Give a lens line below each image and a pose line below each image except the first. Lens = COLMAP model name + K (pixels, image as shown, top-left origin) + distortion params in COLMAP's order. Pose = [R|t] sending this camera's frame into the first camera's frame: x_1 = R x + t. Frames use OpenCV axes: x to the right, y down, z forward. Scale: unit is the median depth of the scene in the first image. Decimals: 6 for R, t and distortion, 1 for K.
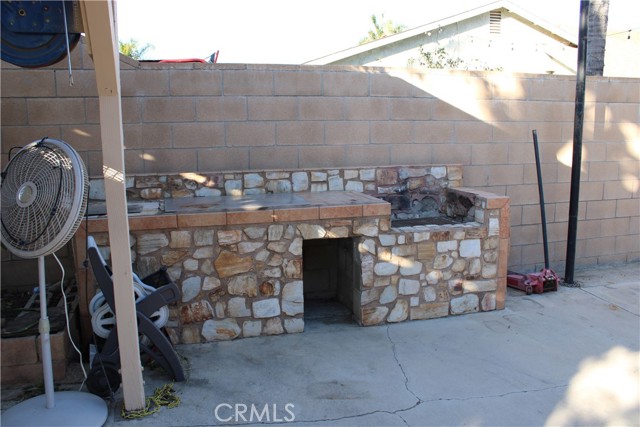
lens RADIAL K [[534.5, 0, 320.0], [0, 534.5, 213.5], [0, 0, 1]] dist [-0.162385, 0.139595]
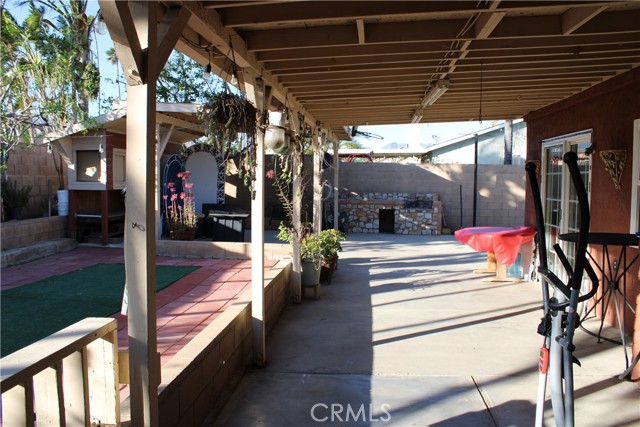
lens RADIAL K [[534.5, 0, 320.0], [0, 534.5, 213.5], [0, 0, 1]] dist [-0.162385, 0.139595]
pose [[0.929443, 0.046468, -0.366028, 0.939491], [-0.080064, 0.993800, -0.077139, 0.393770], [0.360174, 0.101002, 0.927401, -2.630175]]
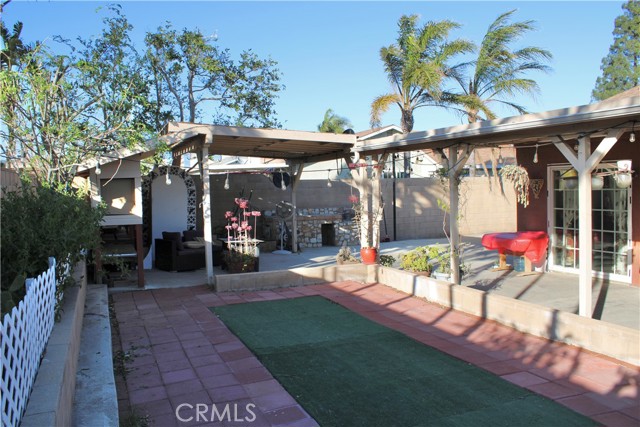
lens RADIAL K [[534.5, 0, 320.0], [0, 534.5, 213.5], [0, 0, 1]] dist [-0.162385, 0.139595]
pose [[0.993593, -0.018965, 0.111414, -0.473080], [0.030773, 0.993970, -0.105242, 0.380474], [-0.108746, 0.107996, 0.988186, -2.929577]]
